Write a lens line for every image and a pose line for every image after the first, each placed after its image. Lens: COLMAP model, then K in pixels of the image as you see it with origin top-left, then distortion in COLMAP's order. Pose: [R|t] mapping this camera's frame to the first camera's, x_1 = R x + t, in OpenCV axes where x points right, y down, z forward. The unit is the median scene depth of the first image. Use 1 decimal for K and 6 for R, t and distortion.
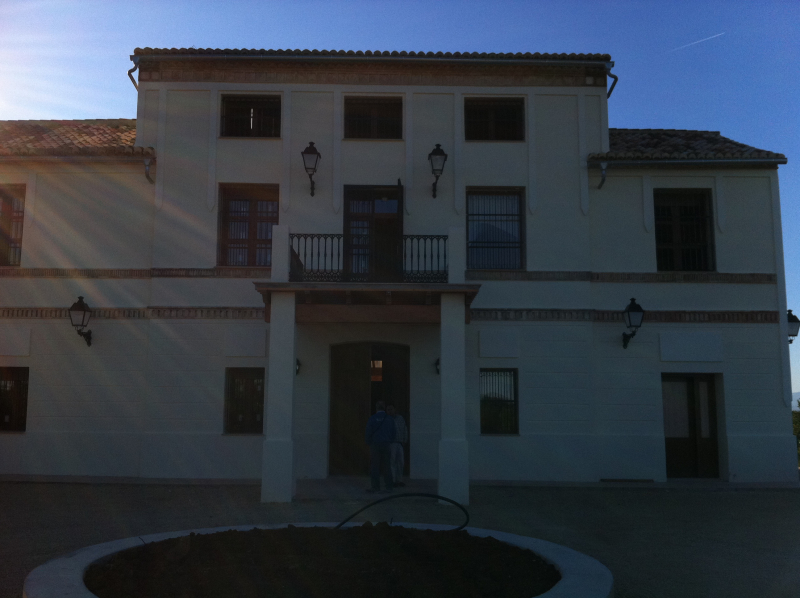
lens RADIAL K [[776.8, 0, 426.2], [0, 776.8, 303.5], [0, 0, 1]] dist [-0.008271, 0.000000]
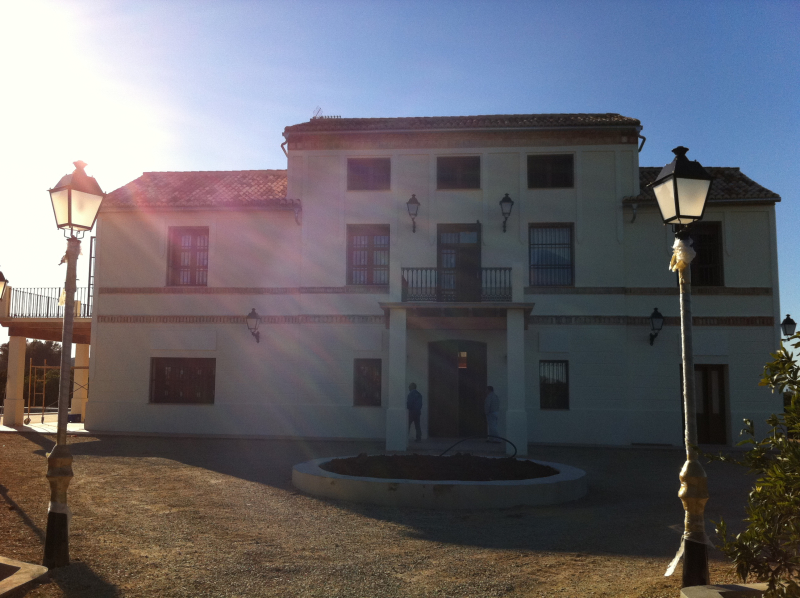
lens RADIAL K [[776.8, 0, 414.8], [0, 776.8, 304.9], [0, 0, 1]] dist [-0.008271, 0.000000]
pose [[0.992282, -0.004783, -0.123911, 0.021998], [0.007629, 0.999718, 0.022510, -0.043014], [0.123768, -0.023282, 0.992038, -0.351213]]
